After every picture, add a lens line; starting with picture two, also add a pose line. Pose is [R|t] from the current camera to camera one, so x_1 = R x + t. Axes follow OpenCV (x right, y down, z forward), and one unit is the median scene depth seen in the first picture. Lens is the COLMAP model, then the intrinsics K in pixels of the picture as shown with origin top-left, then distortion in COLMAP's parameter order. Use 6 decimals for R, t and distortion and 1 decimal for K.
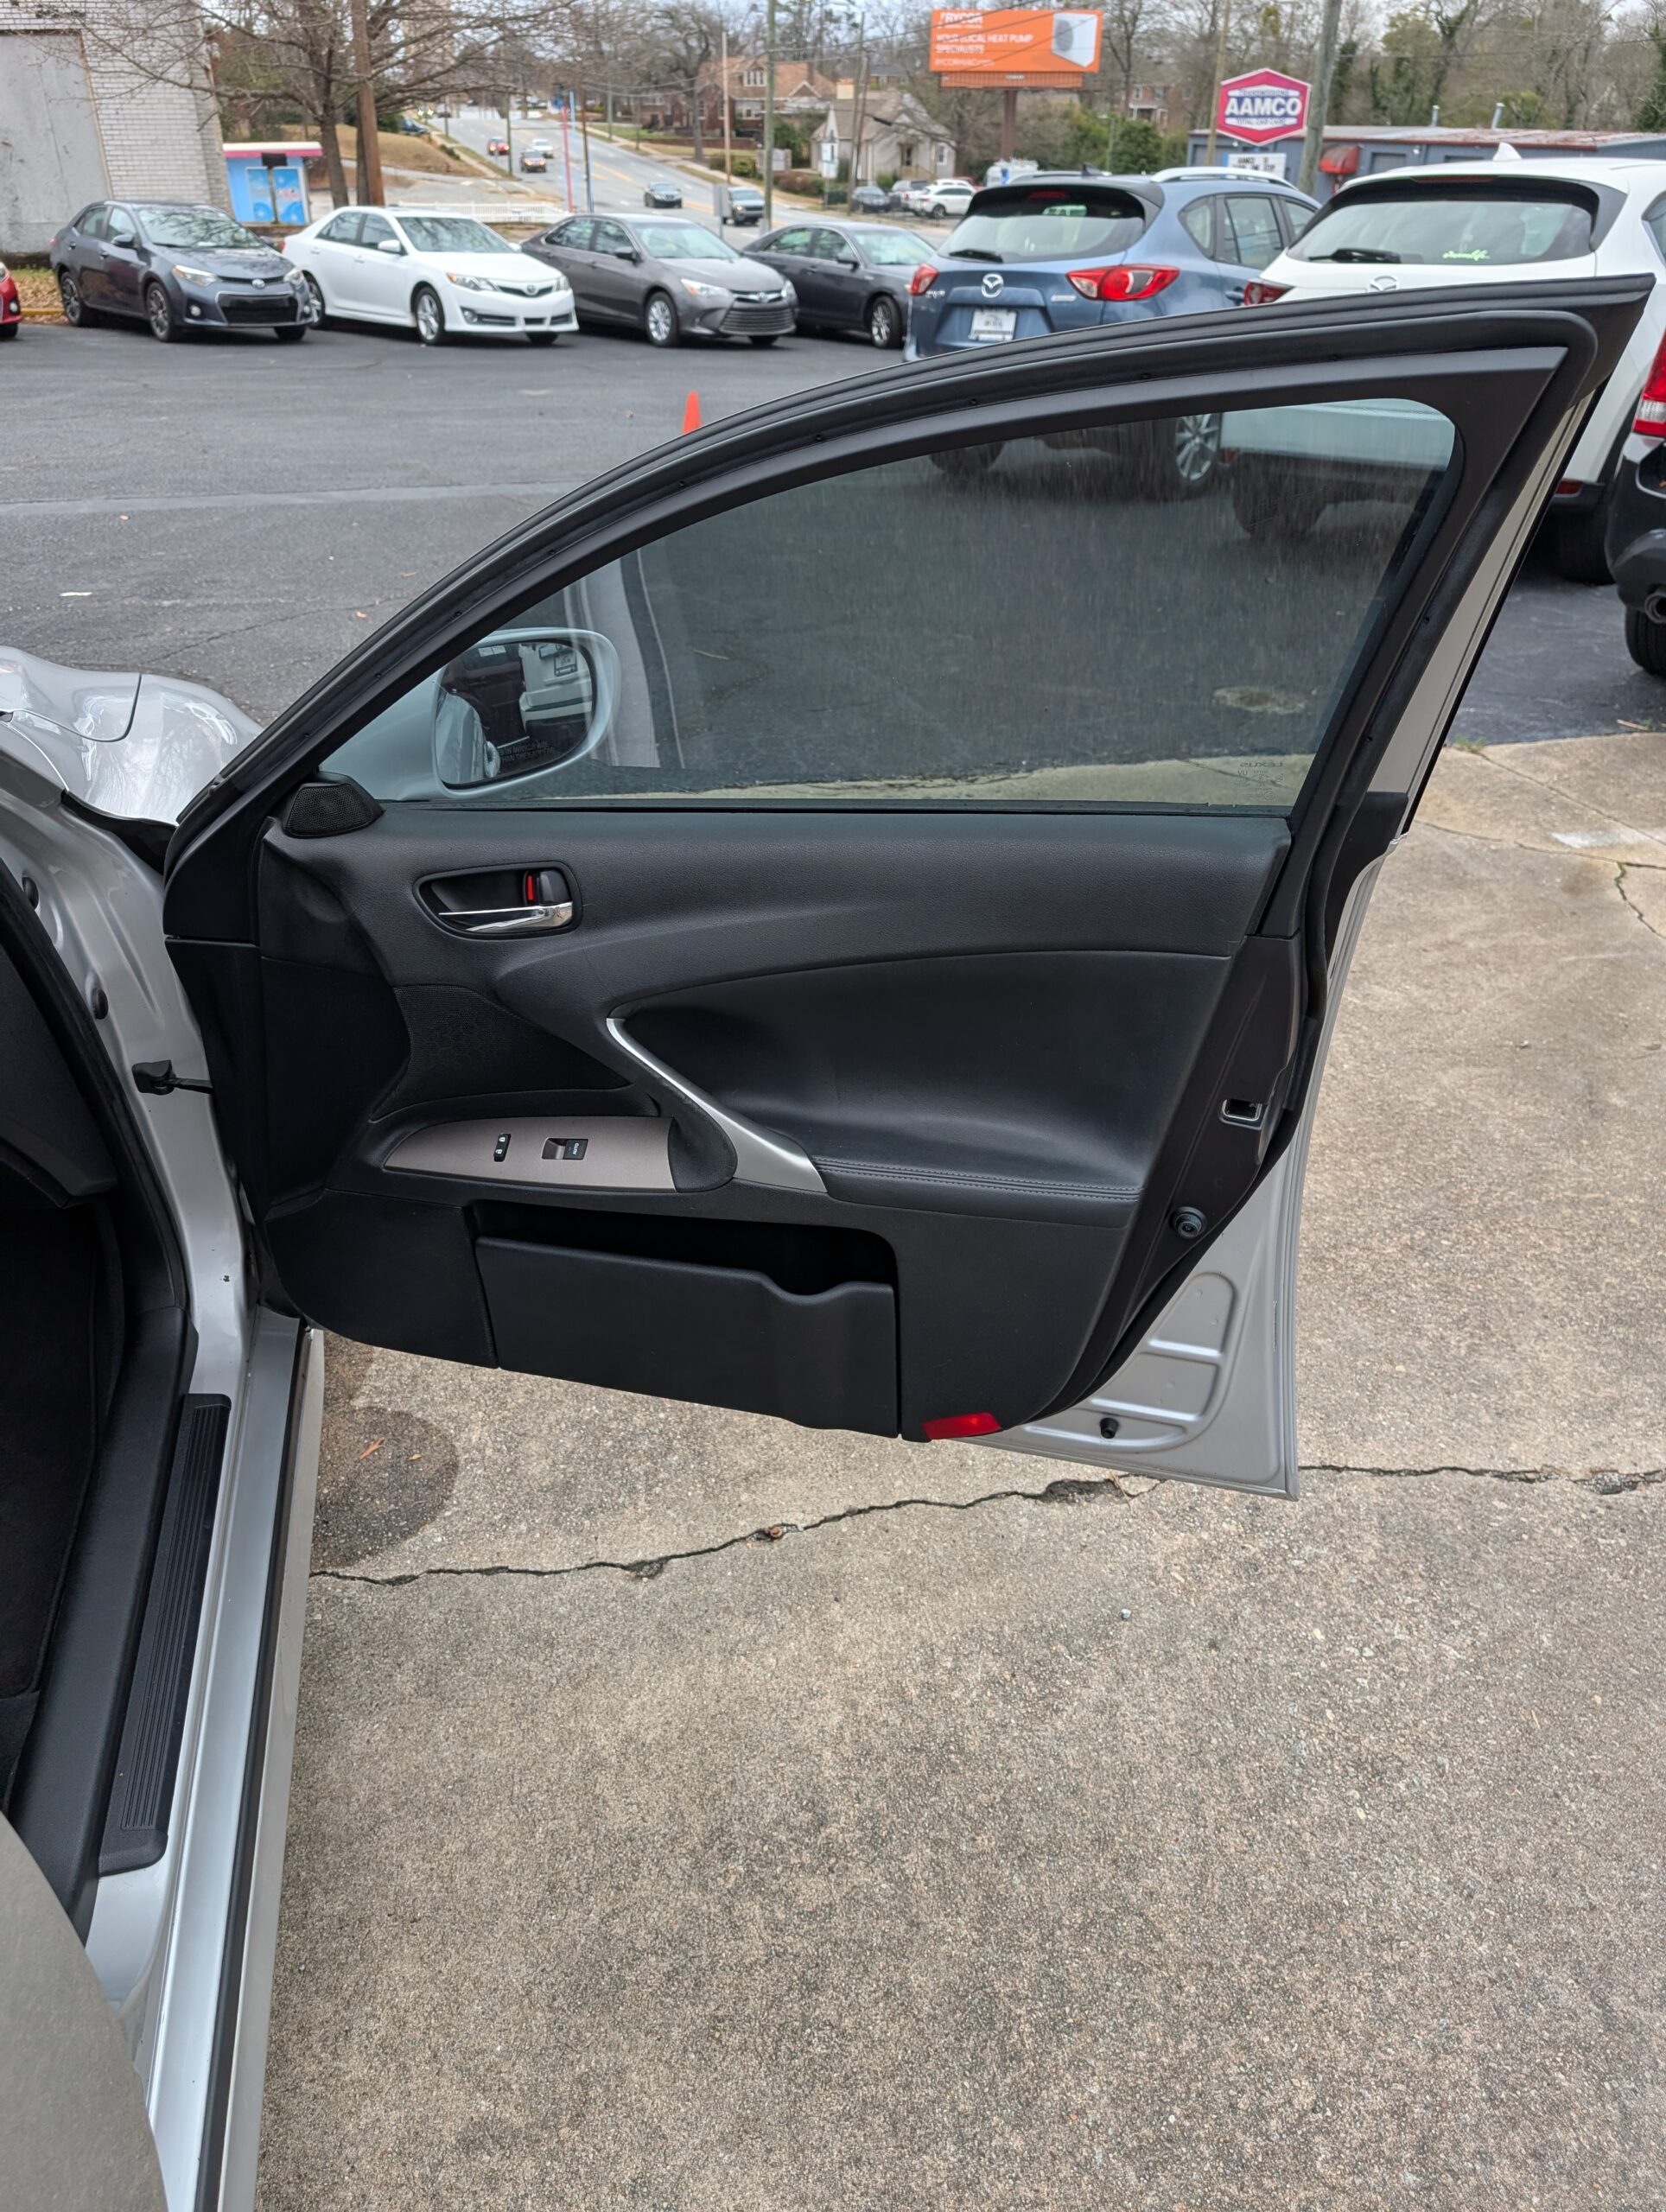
lens RADIAL K [[1589.5, 0, 800.6], [0, 1589.5, 1095.6], [0, 0, 1]] dist [0.015371, -0.011467]
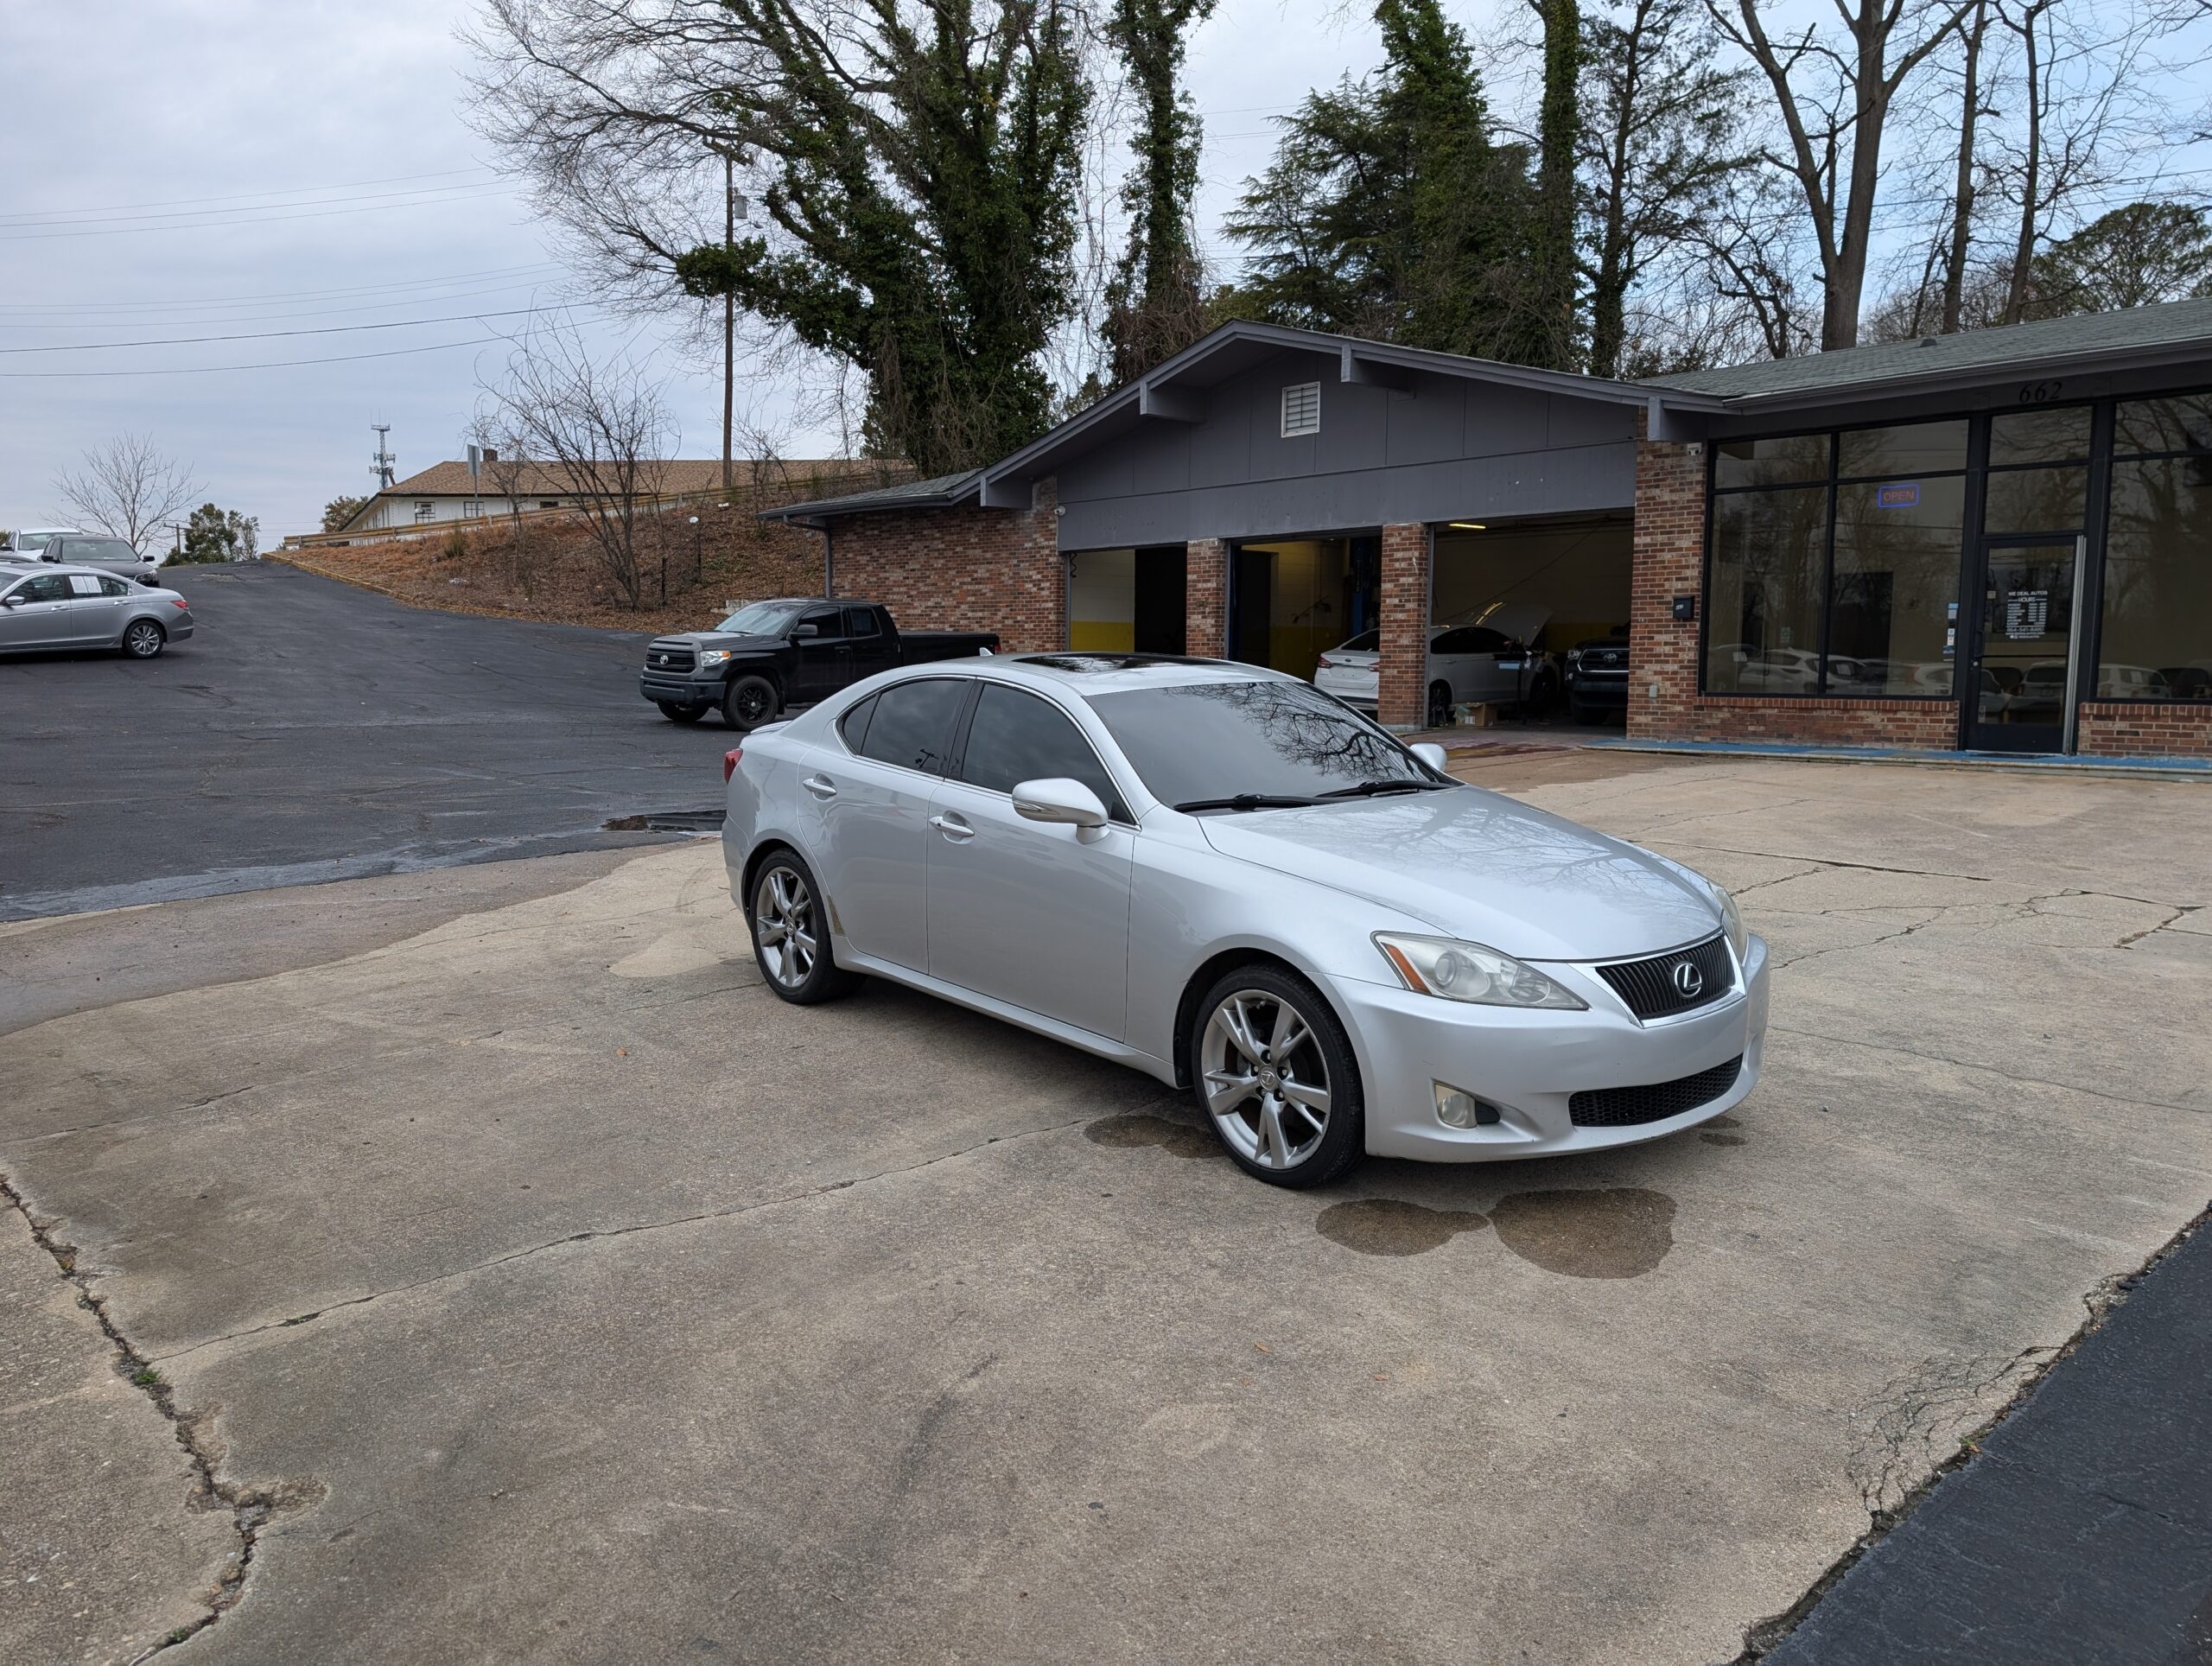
lens RADIAL K [[1589.5, 0, 1100.7], [0, 1589.5, 840.3], [0, 0, 1]] dist [0.015371, -0.011467]
pose [[-0.885776, 0.046908, -0.461736, 0.085927], [-0.248690, 0.792025, 0.557539, -0.146453], [0.391859, 0.608684, -0.689891, 0.240334]]
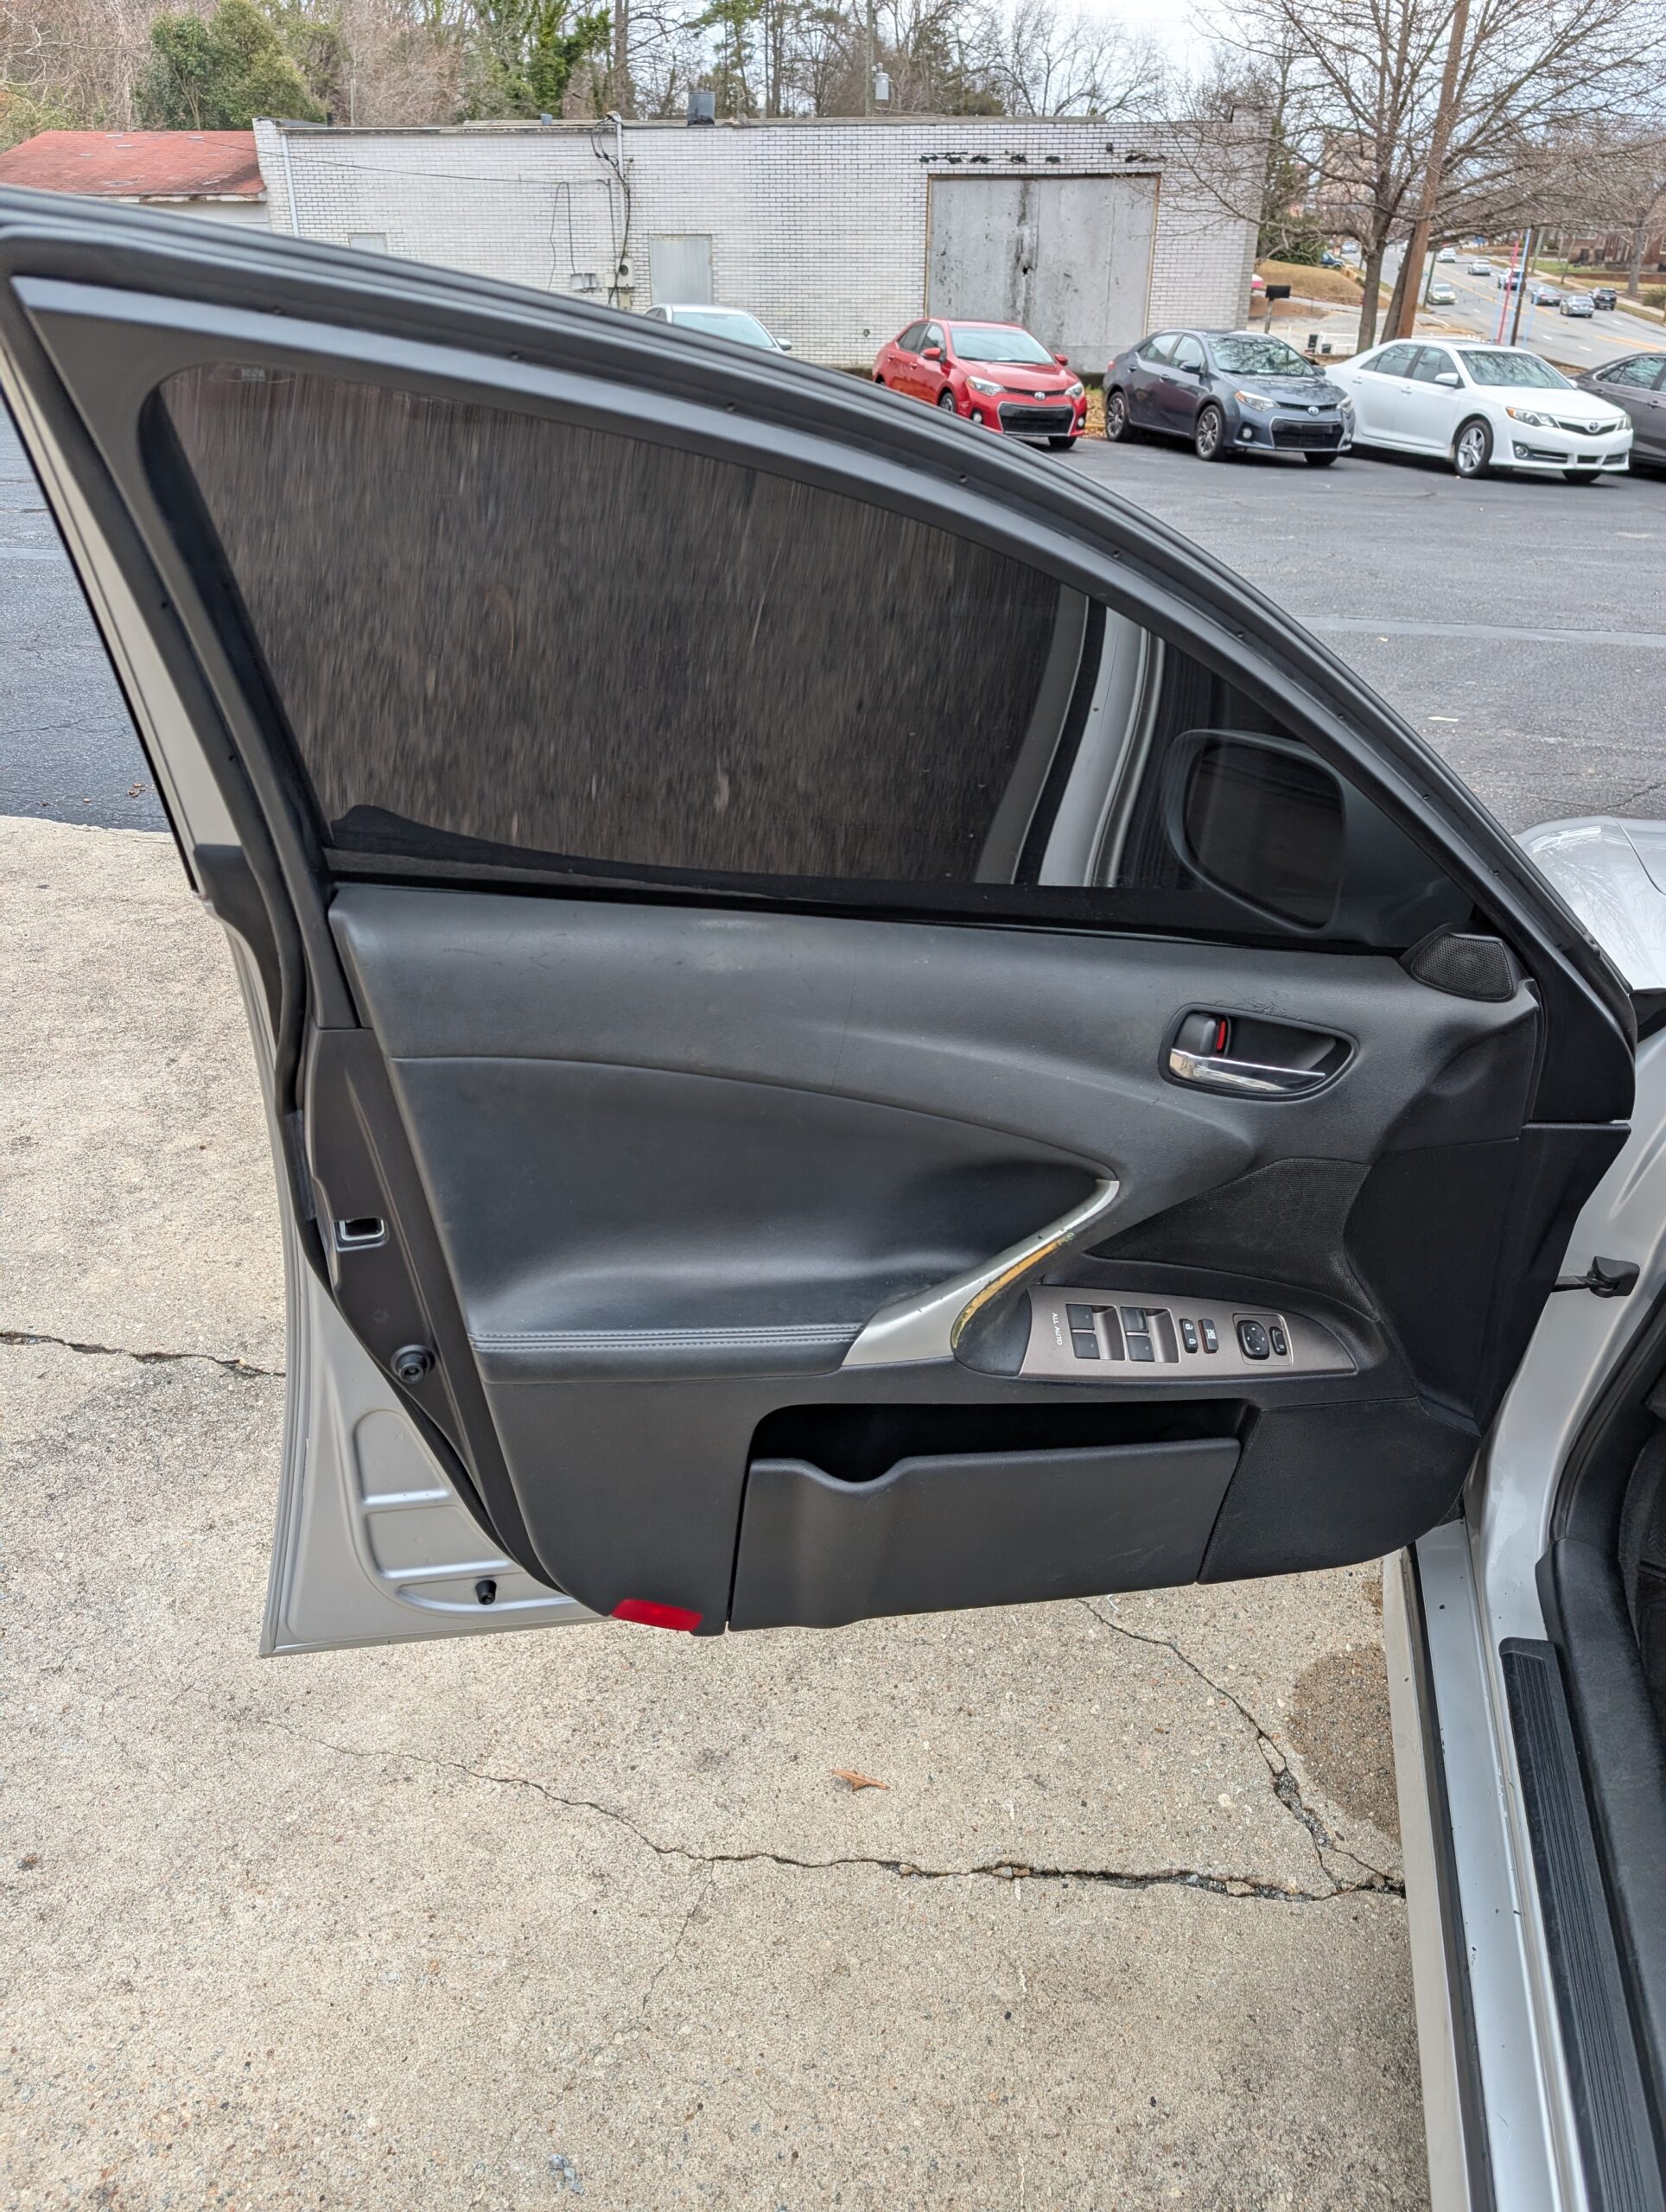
lens RADIAL K [[1589.5, 0, 825.8], [0, 1589.5, 1107.1], [0, 0, 1]] dist [0.015371, -0.011467]
pose [[0.893723, 0.216517, -0.392913, -0.111710], [-0.238591, 0.971091, -0.007576, 0.006647], [0.379913, 0.100516, 0.919545, -0.012574]]
